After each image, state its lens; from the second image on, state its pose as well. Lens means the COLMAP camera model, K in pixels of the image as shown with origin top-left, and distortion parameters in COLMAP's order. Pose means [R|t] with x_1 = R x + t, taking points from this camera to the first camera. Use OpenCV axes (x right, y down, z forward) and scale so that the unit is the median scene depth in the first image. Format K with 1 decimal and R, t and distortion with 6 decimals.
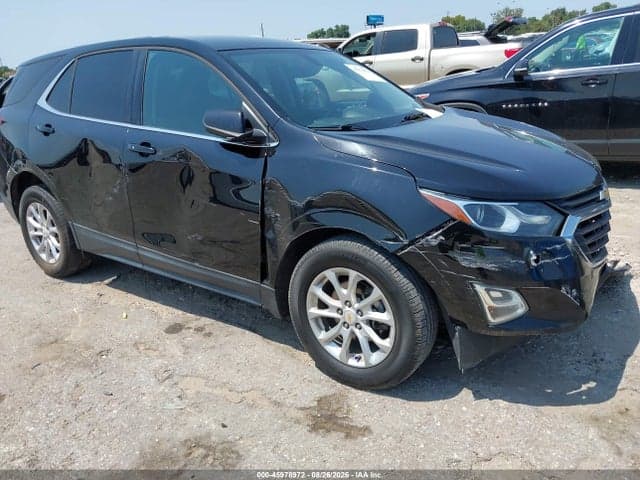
lens RADIAL K [[556.0, 0, 414.3], [0, 556.0, 208.3], [0, 0, 1]] dist [-0.027457, -0.002774]
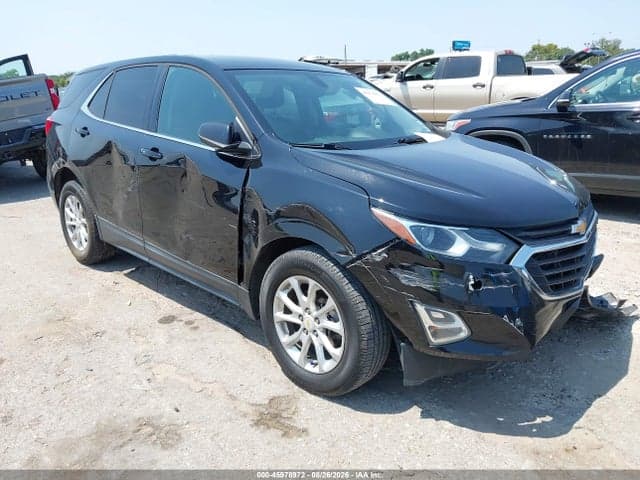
lens RADIAL K [[556.0, 0, 414.3], [0, 556.0, 208.3], [0, 0, 1]] dist [-0.027457, -0.002774]
pose [[0.987948, 0.075879, -0.134910, 0.199130], [-0.081380, 0.996043, -0.035726, -0.001448], [0.131665, 0.046274, 0.990214, -0.027894]]
